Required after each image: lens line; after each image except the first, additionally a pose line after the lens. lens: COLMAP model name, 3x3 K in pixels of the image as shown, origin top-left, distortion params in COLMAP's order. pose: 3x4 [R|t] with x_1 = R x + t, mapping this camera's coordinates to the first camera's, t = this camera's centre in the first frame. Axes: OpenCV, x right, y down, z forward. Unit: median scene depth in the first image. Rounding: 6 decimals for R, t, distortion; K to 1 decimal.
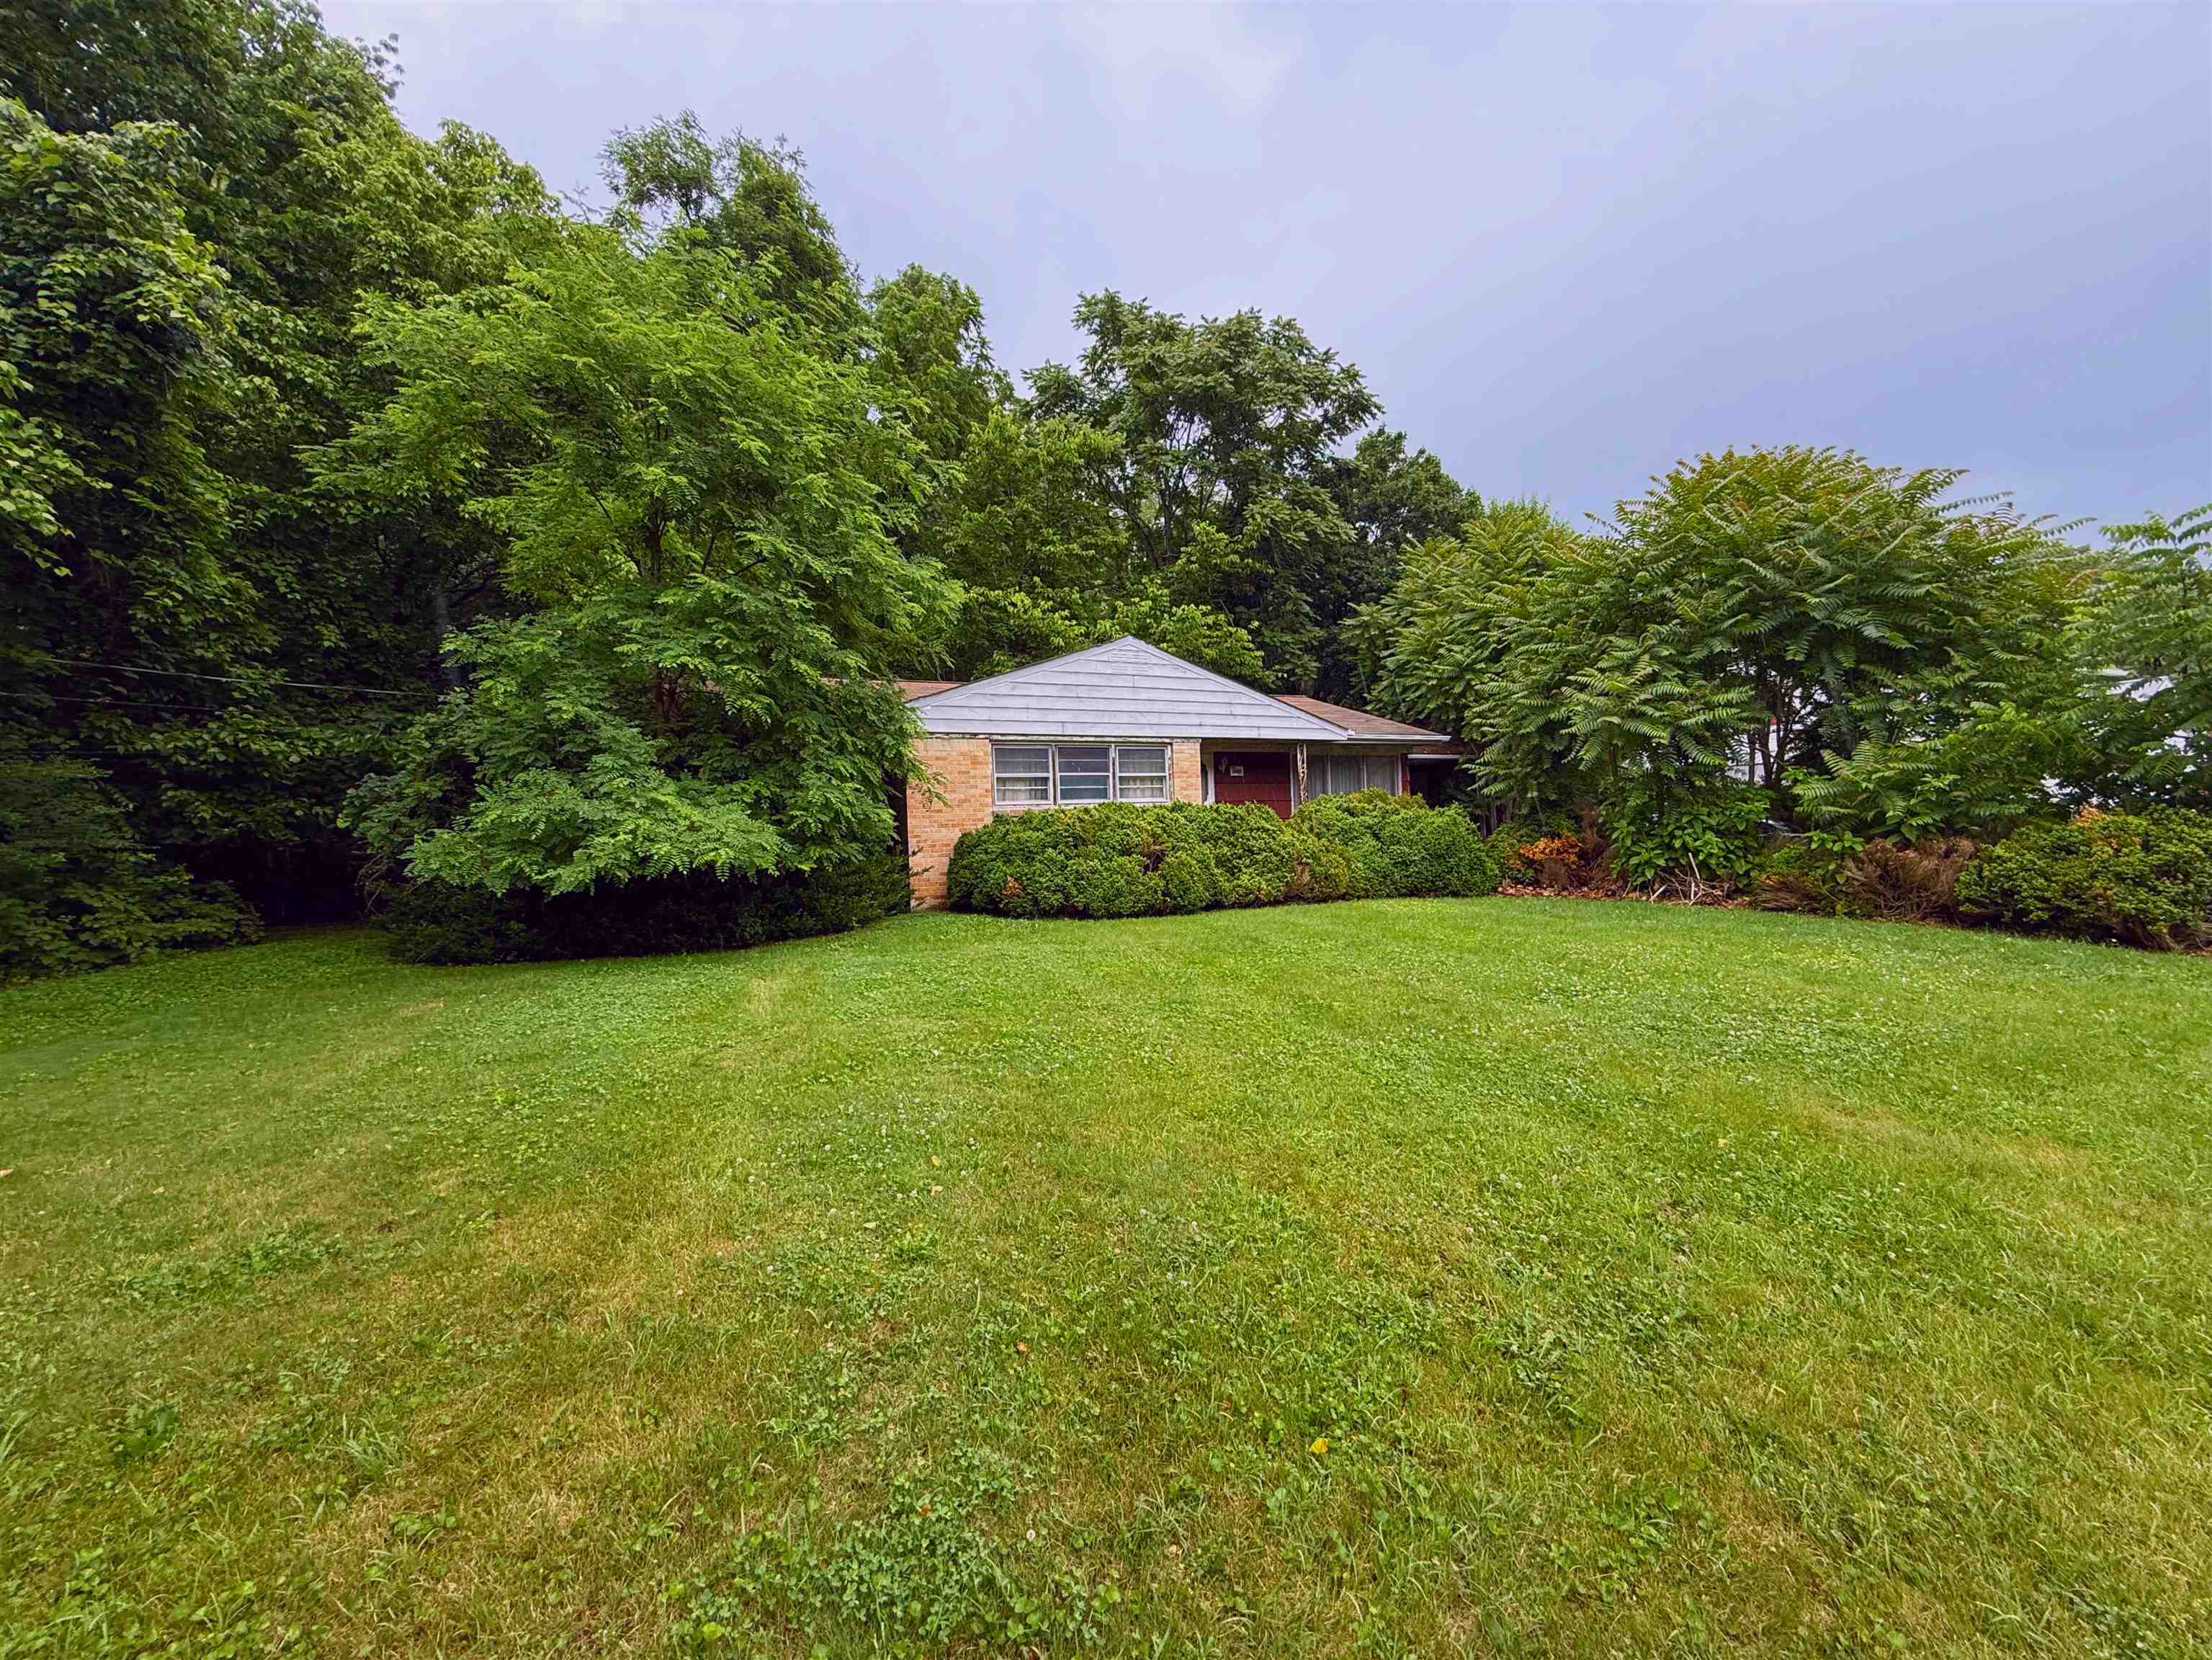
lens RADIAL K [[884.3, 0, 1102.1], [0, 884.3, 844.0], [0, 0, 1]] dist [0.000232, 0.000002]
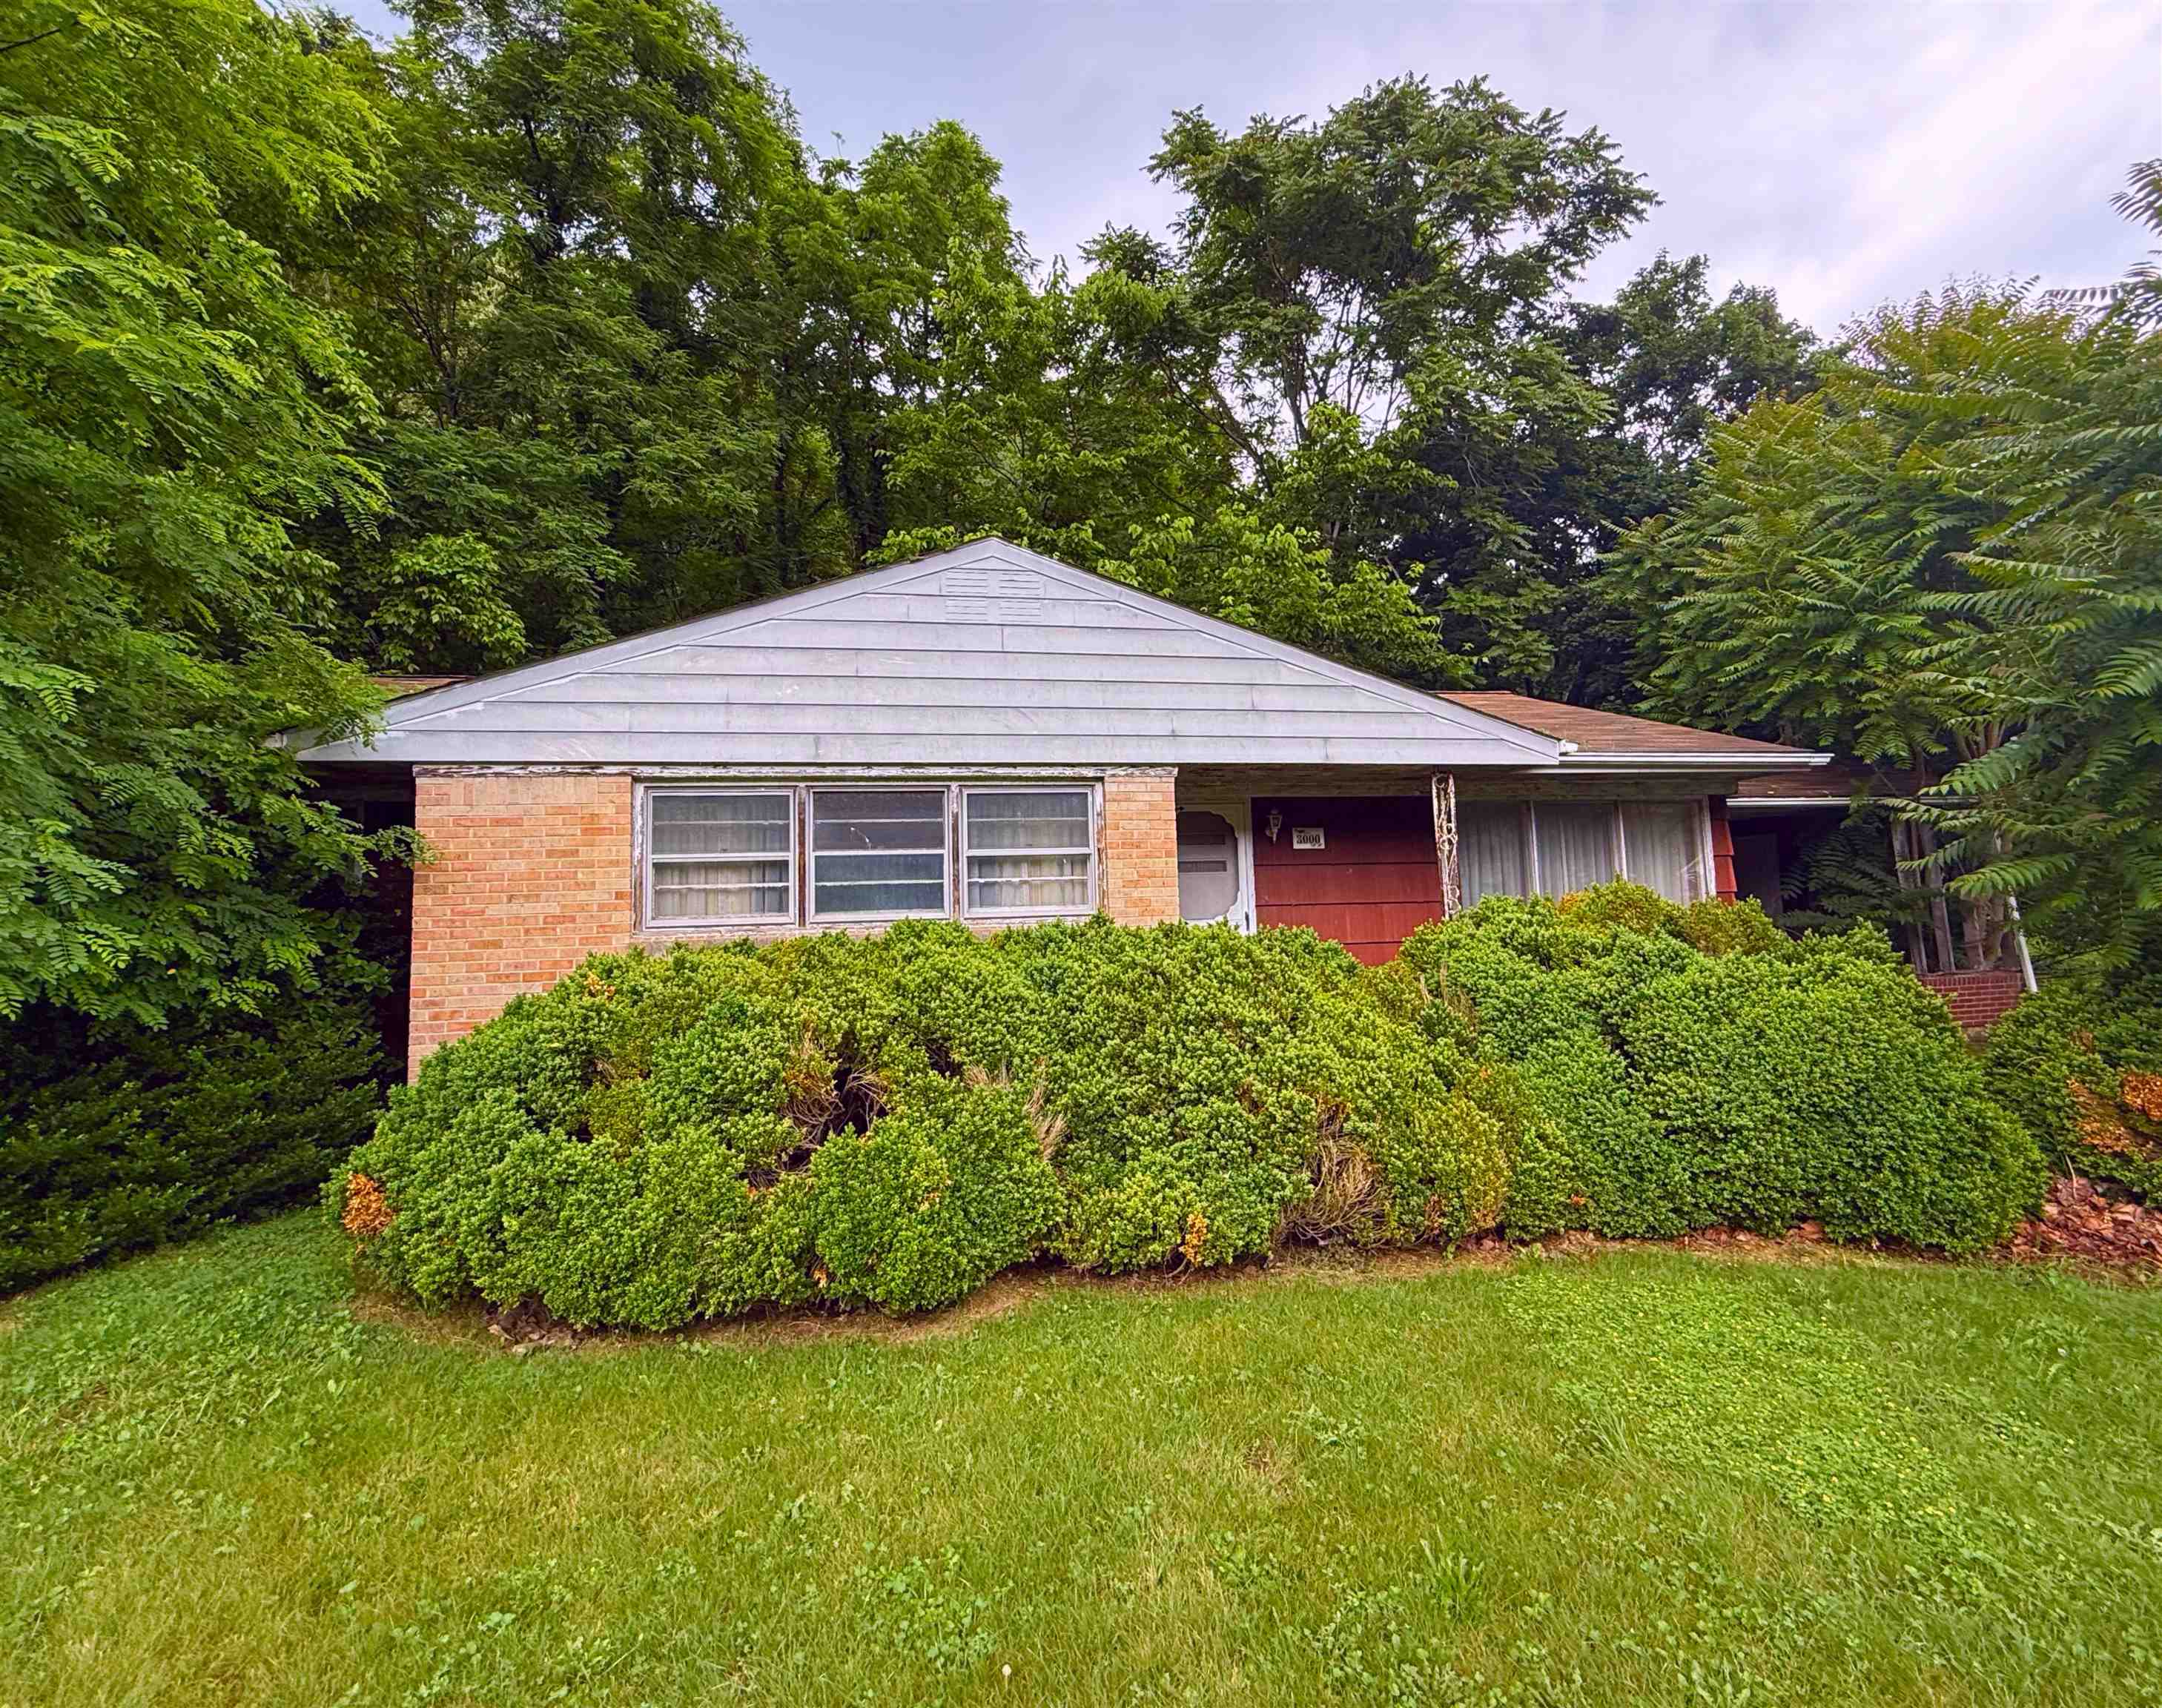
lens RADIAL K [[1064.0, 0, 1080.9], [0, 1064.0, 834.1], [0, 0, 1]] dist [-0.021170, -0.000035]
pose [[0.972528, -0.013848, -0.232372, 0.174330], [-0.005872, 0.996452, -0.083957, -0.040749], [0.232710, 0.083015, 0.968997, 0.468368]]
